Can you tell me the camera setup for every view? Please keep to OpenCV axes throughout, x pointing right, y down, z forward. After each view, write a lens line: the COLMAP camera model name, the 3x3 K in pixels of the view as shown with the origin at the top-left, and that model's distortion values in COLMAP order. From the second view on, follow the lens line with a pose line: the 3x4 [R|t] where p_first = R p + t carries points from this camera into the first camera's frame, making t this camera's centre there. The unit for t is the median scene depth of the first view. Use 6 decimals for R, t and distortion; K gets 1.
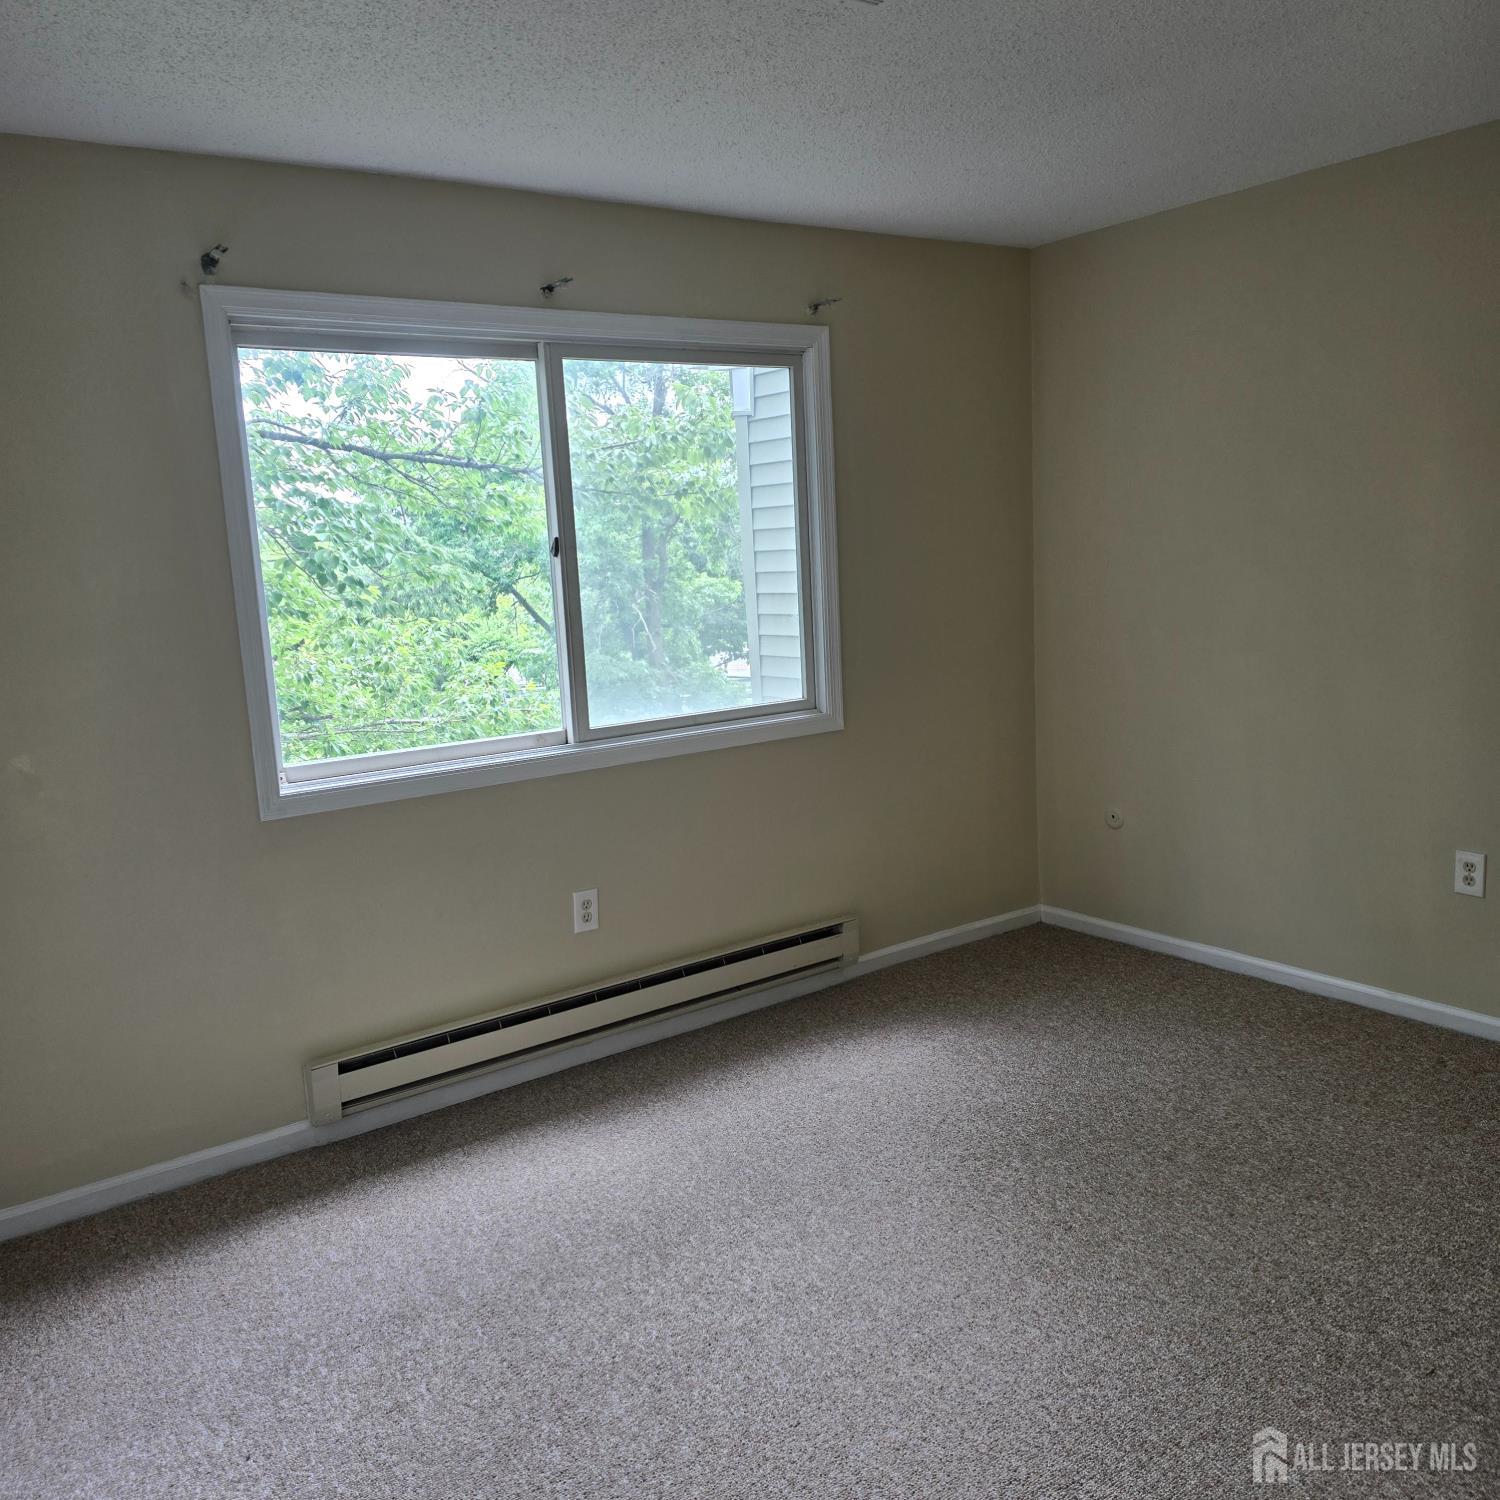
lens RADIAL K [[1334.8, 0, 752.4], [0, 1334.8, 723.2], [0, 0, 1]] dist [0.038342, -0.002356]
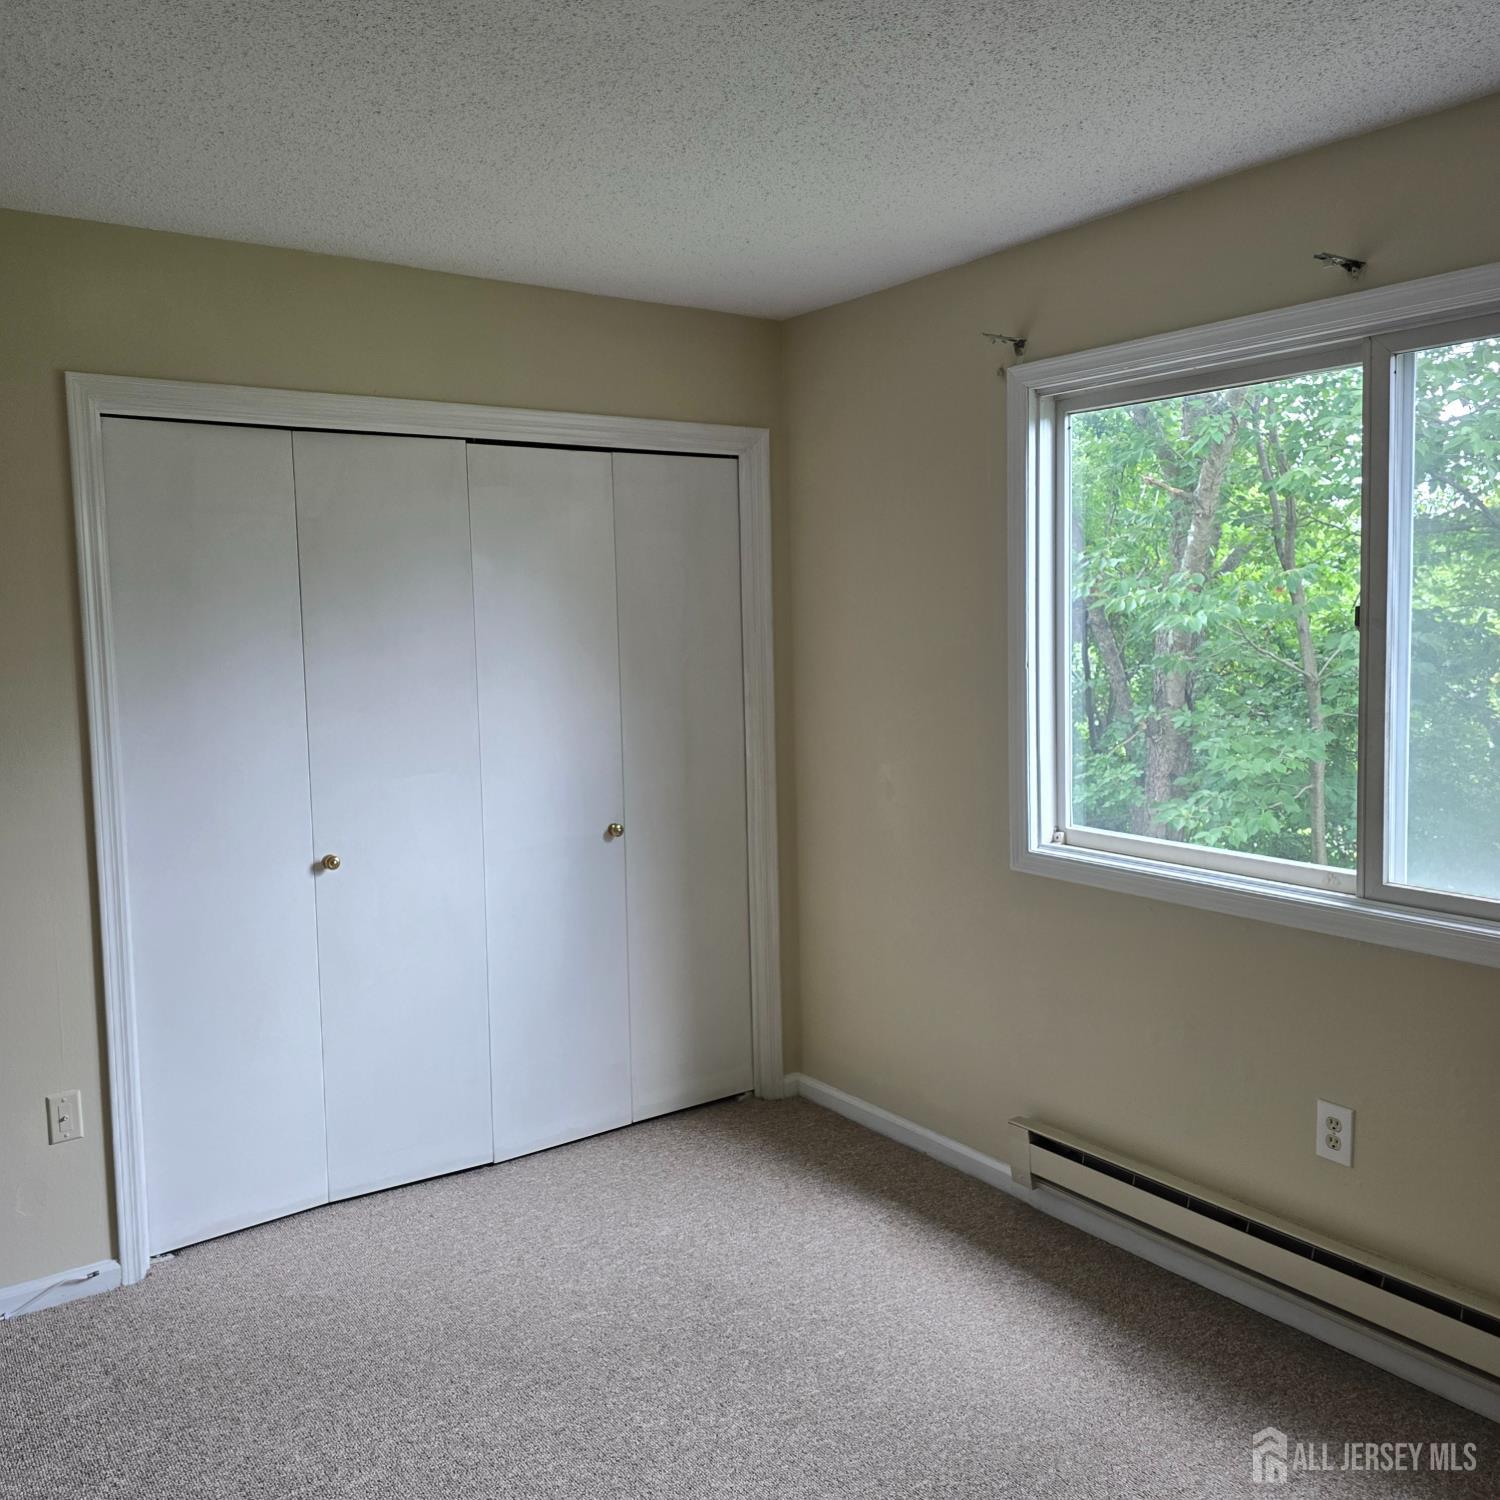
lens RADIAL K [[1334.8, 0, 752.4], [0, 1334.8, 723.2], [0, 0, 1]] dist [0.038342, -0.002356]
pose [[0.000713, 0.132631, -0.991165, 0.625697], [-0.121038, 0.983890, 0.131570, -0.146702], [0.992648, 0.119875, 0.016755, 0.737982]]
